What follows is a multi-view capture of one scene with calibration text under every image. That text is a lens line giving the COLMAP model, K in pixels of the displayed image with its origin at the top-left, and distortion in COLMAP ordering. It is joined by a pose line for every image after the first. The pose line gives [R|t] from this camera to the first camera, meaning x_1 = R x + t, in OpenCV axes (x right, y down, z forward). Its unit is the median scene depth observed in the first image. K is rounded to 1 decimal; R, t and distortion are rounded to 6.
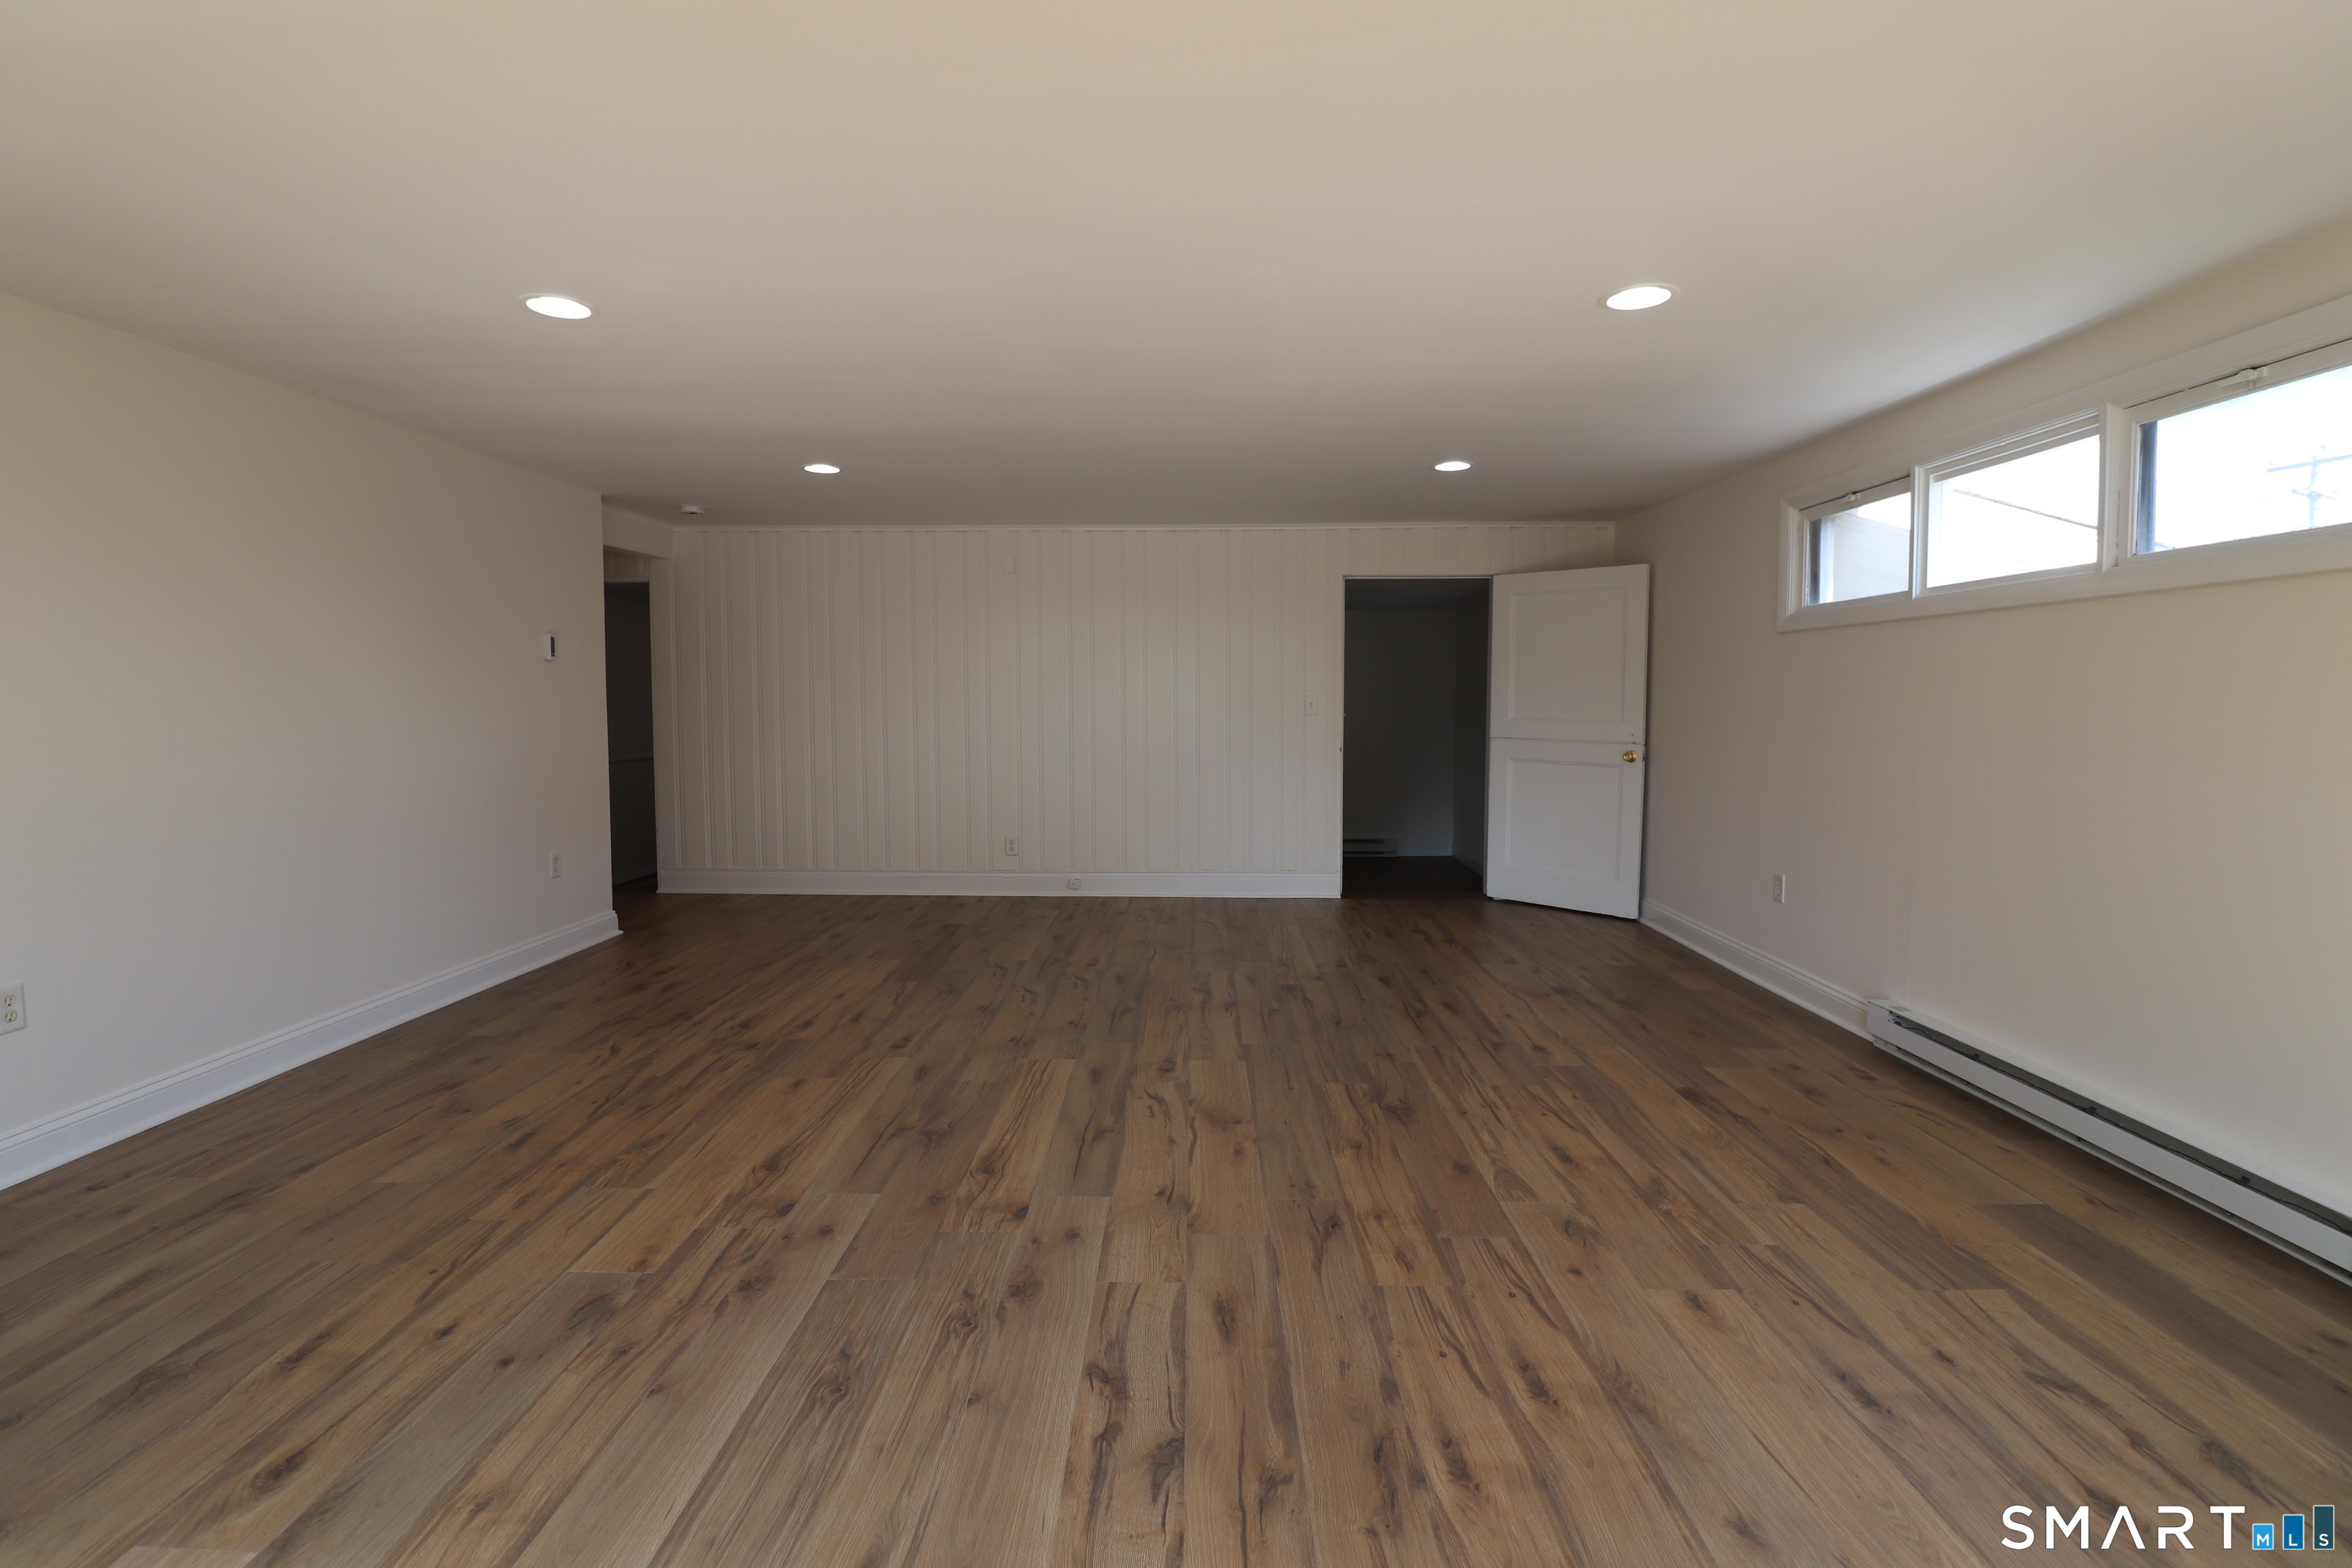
lens RADIAL K [[1096.8, 0, 1174.2], [0, 1096.8, 763.7], [0, 0, 1]] dist [0.002642, -0.015552]
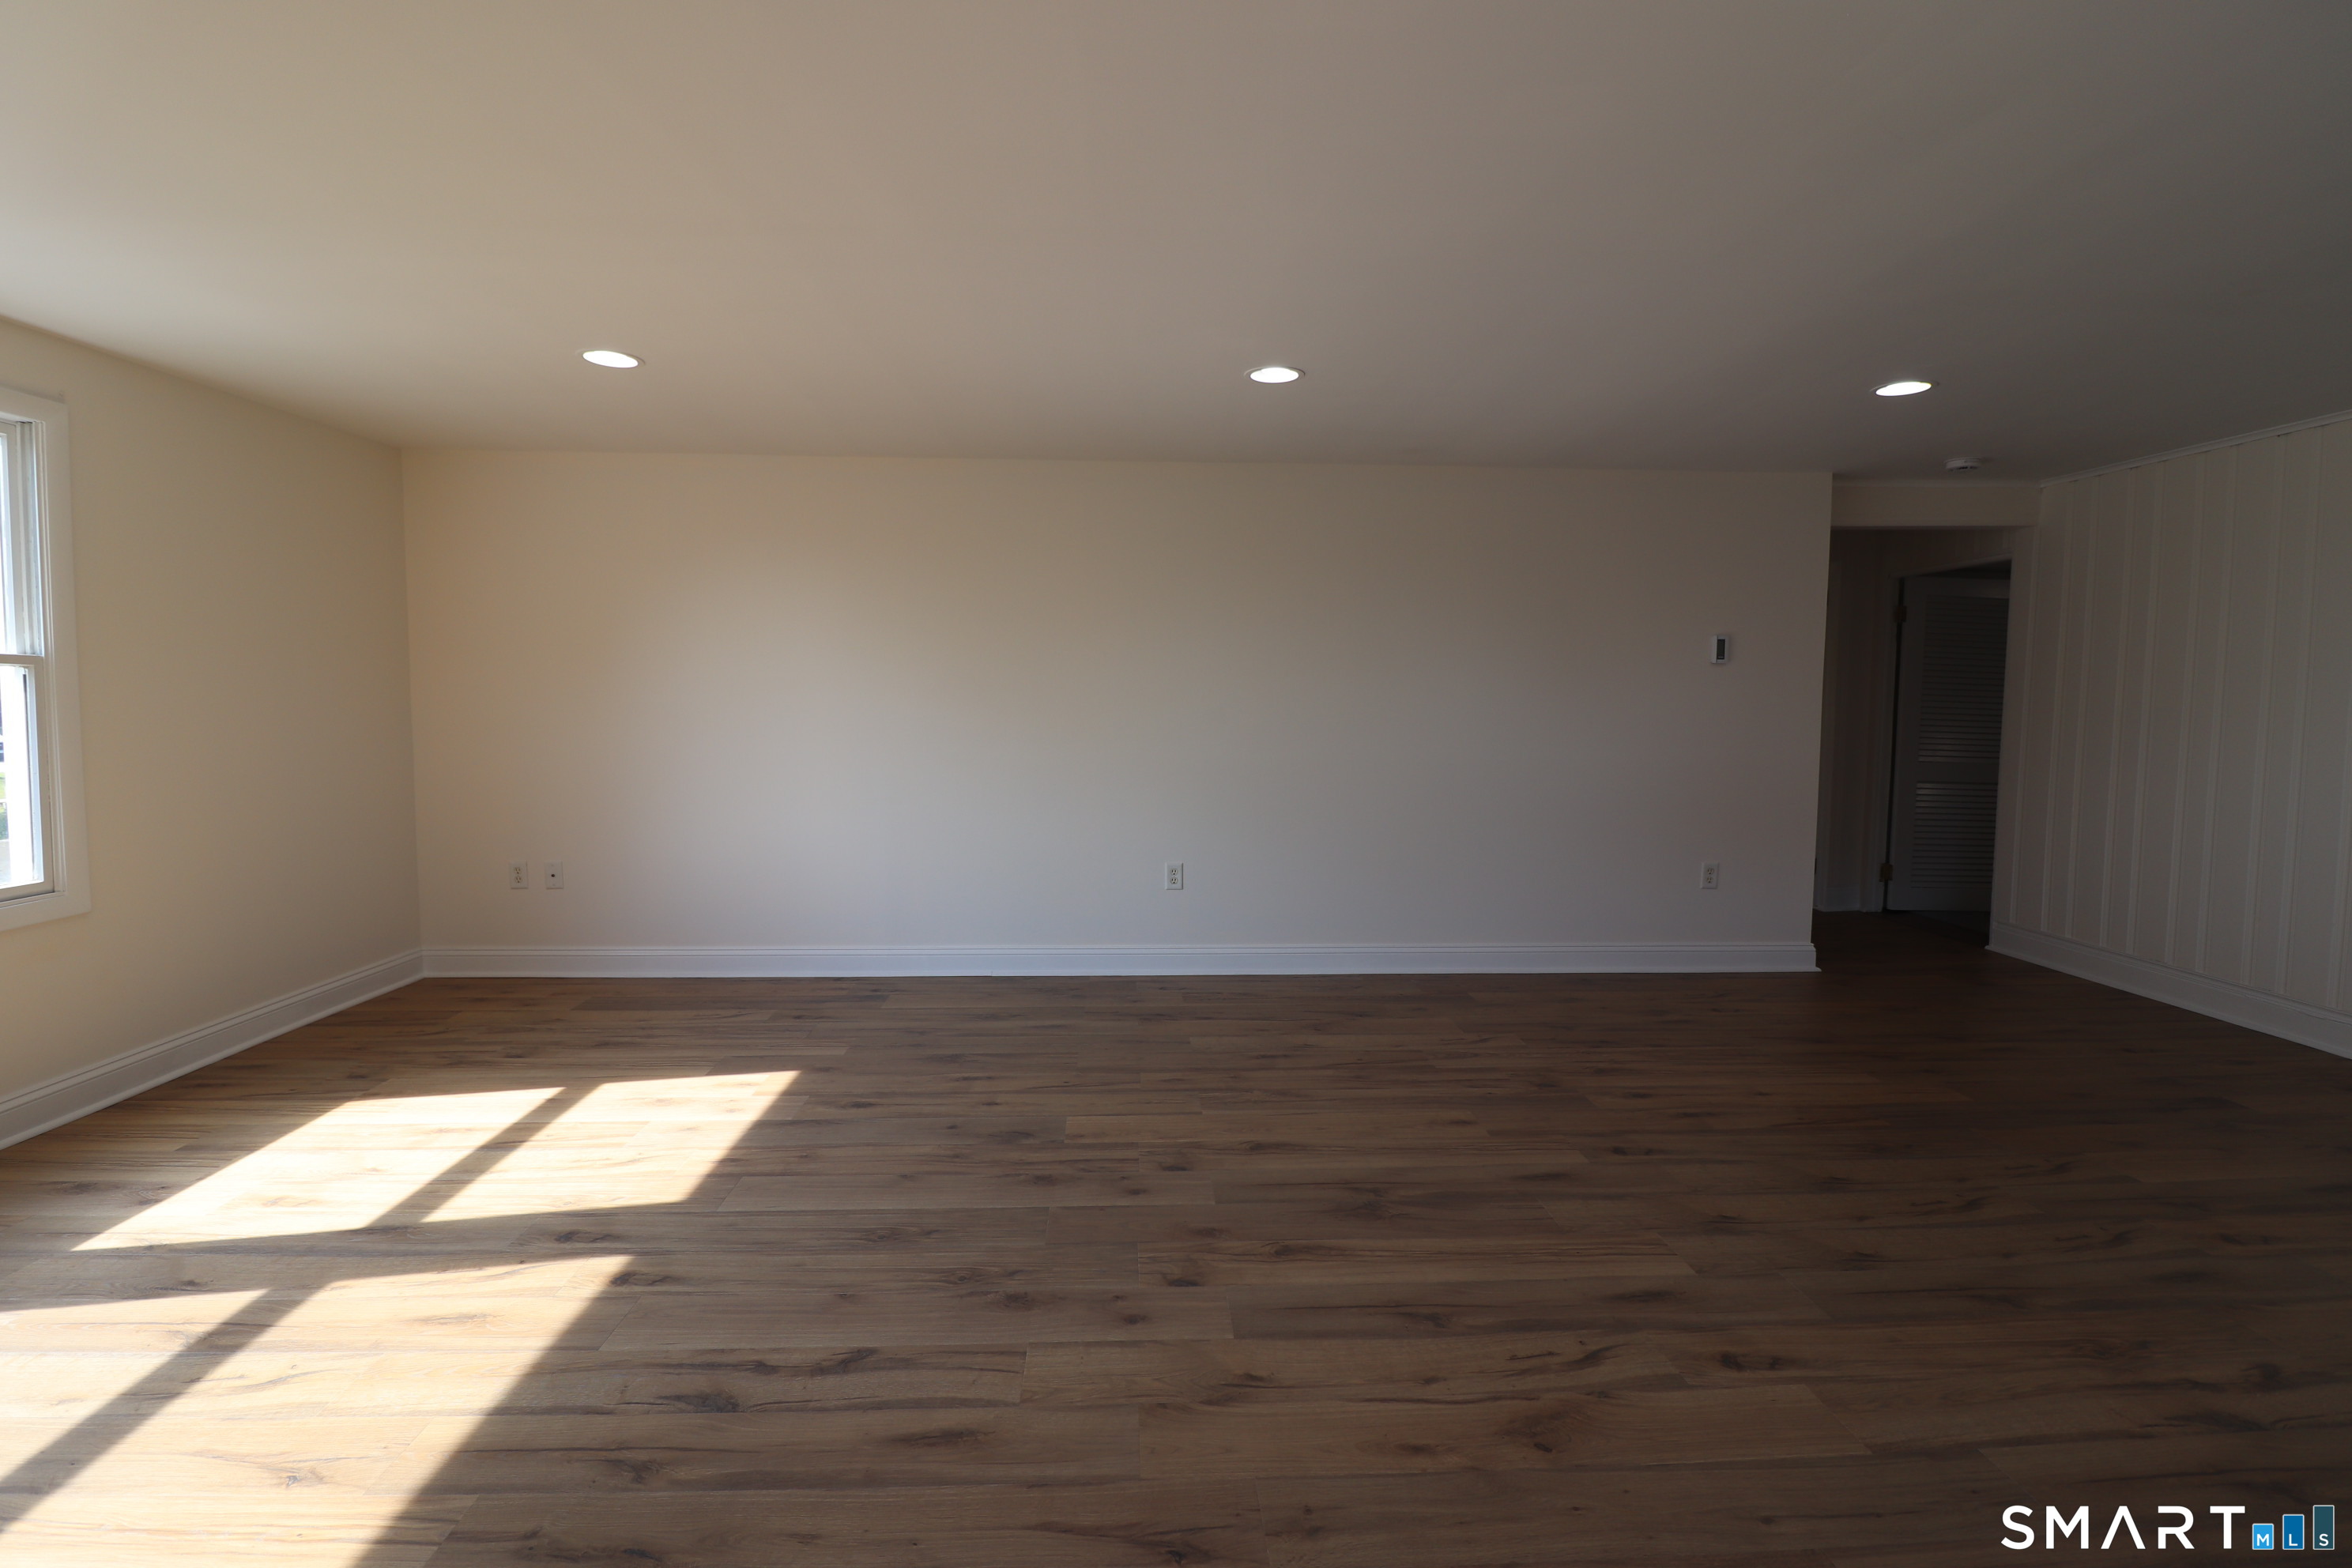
lens RADIAL K [[1096.8, 0, 1174.2], [0, 1096.8, 763.7], [0, 0, 1]] dist [0.002642, -0.015552]
pose [[0.064235, 0.059381, -0.996167, 0.708525], [-0.065774, 0.996309, 0.055148, -0.055222], [0.995765, 0.061979, 0.067904, 0.897763]]
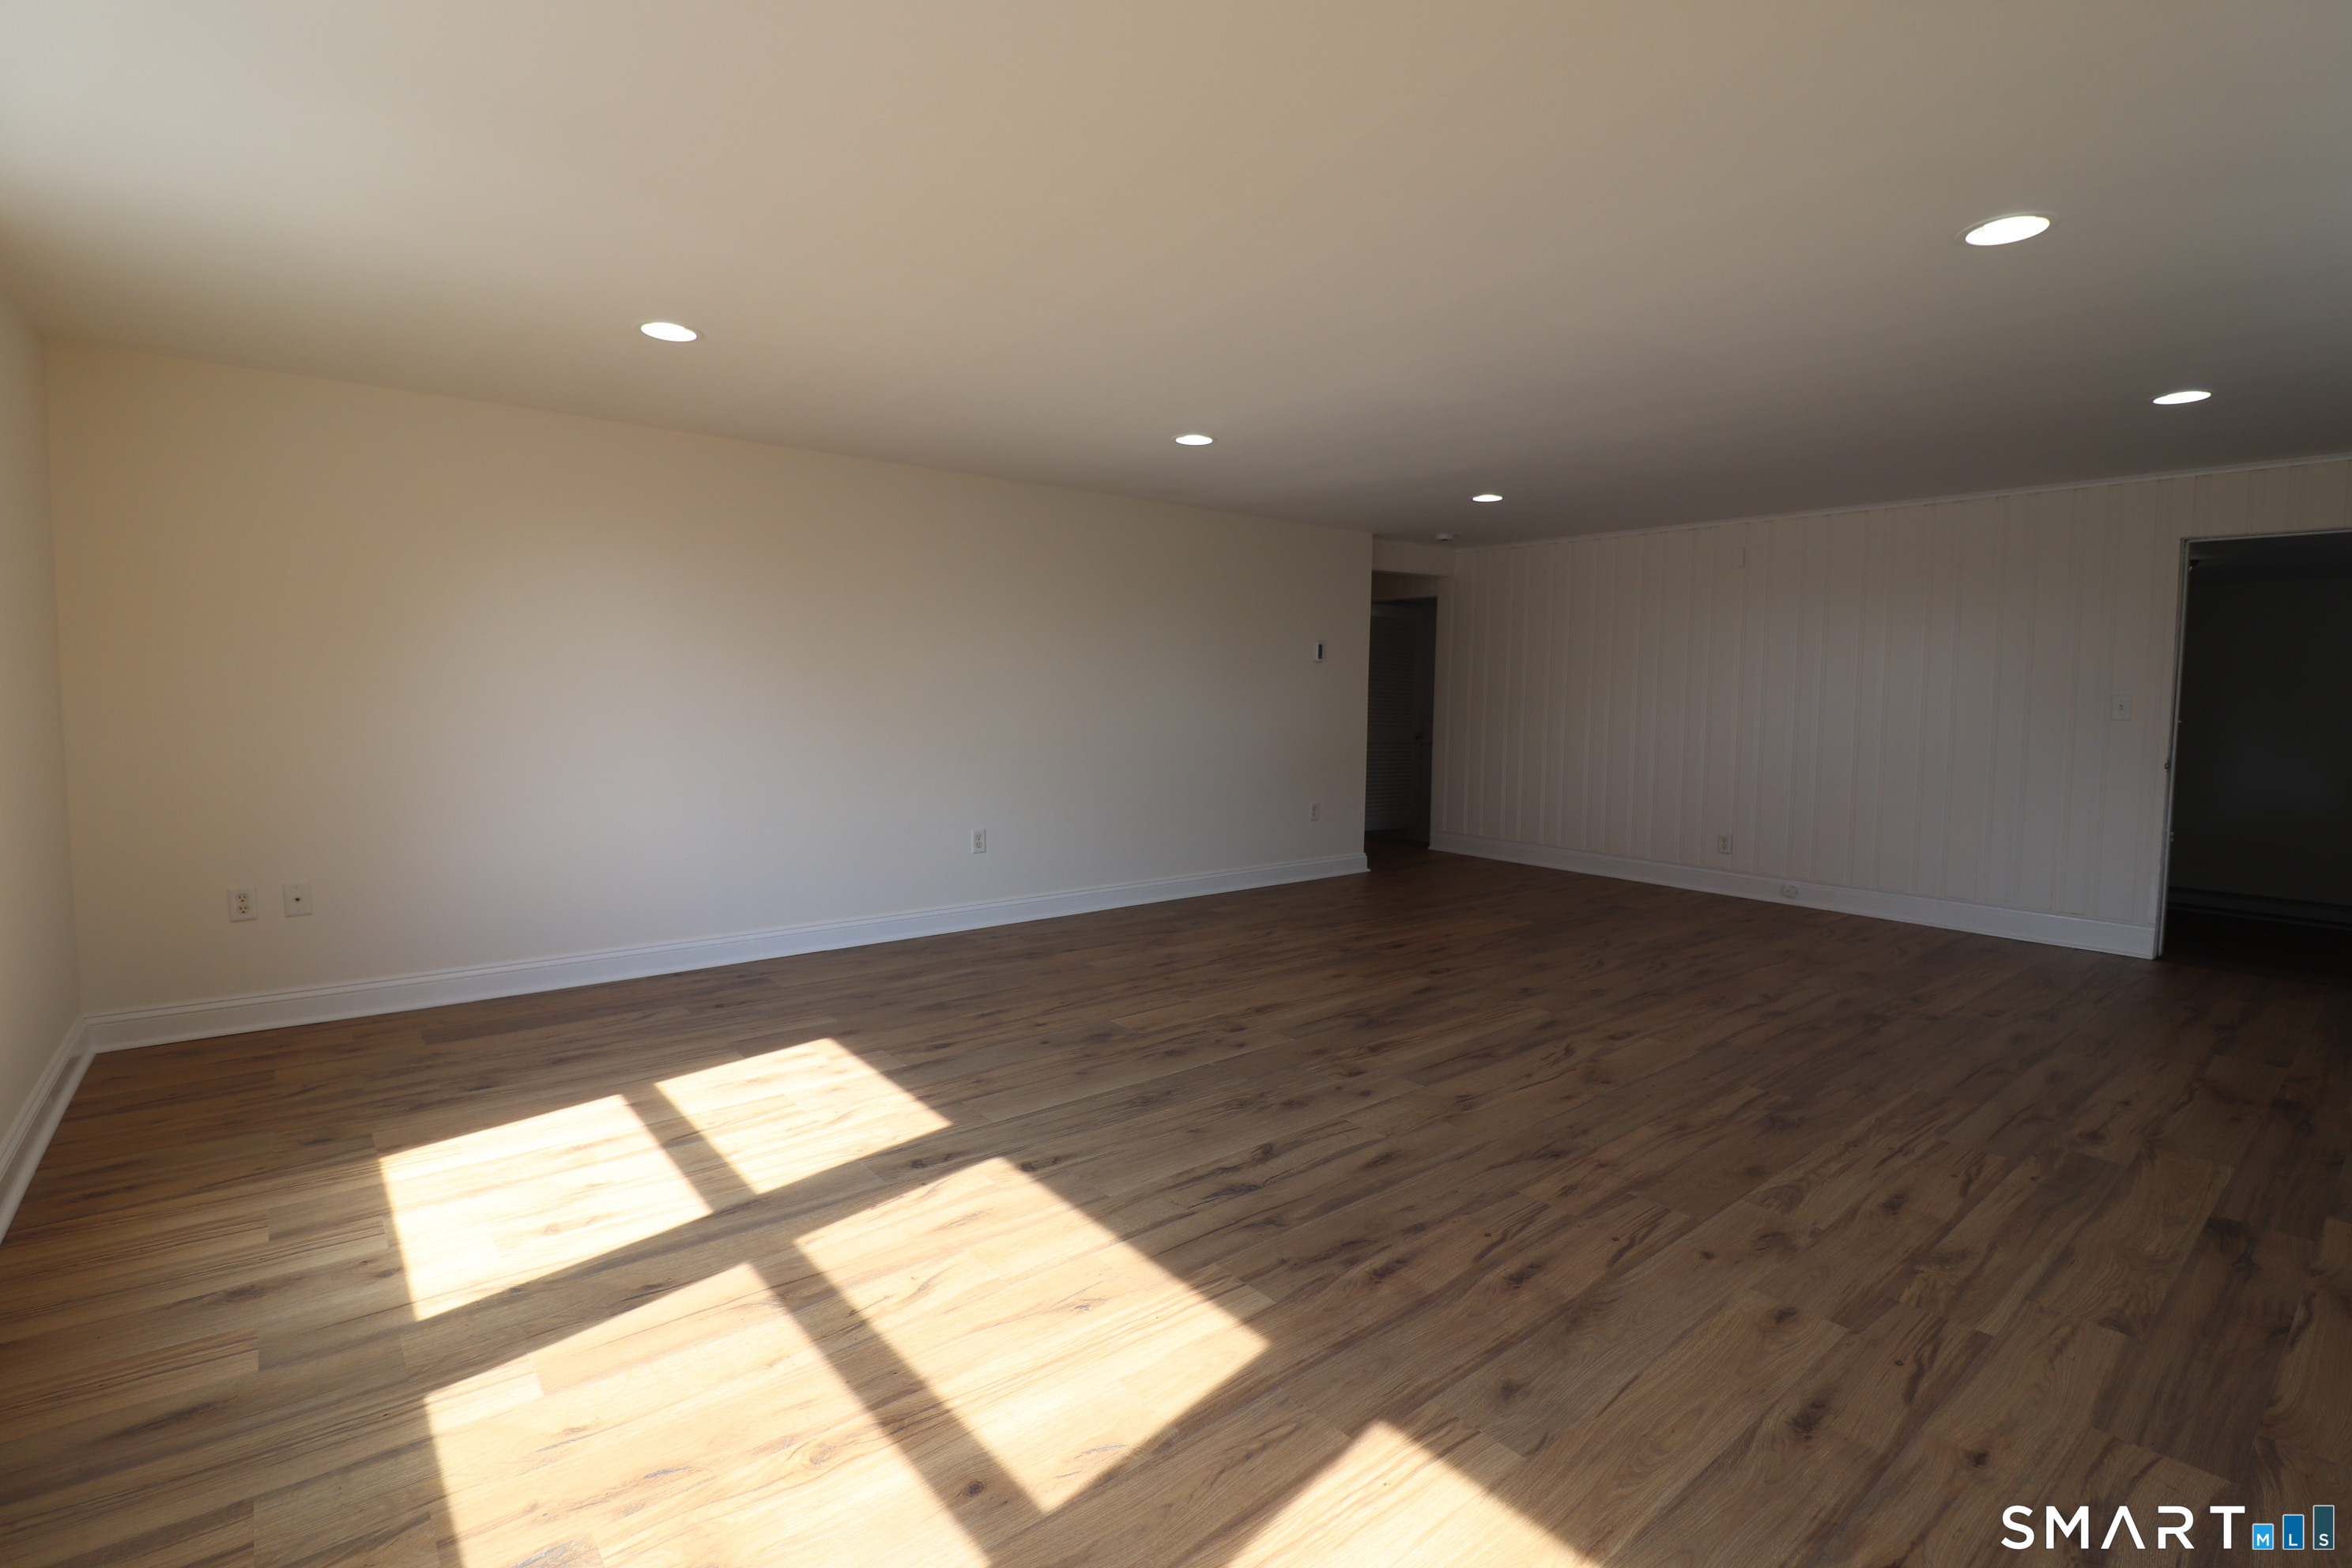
lens RADIAL K [[1094.5, 0, 1175.6], [0, 1094.5, 765.7], [0, 0, 1]] dist [-0.000052, -0.014456]
pose [[0.647296, 0.060772, -0.759812, 0.702027], [-0.056793, 0.997891, 0.031432, 0.005185], [0.760120, 0.022807, 0.649382, -0.040407]]
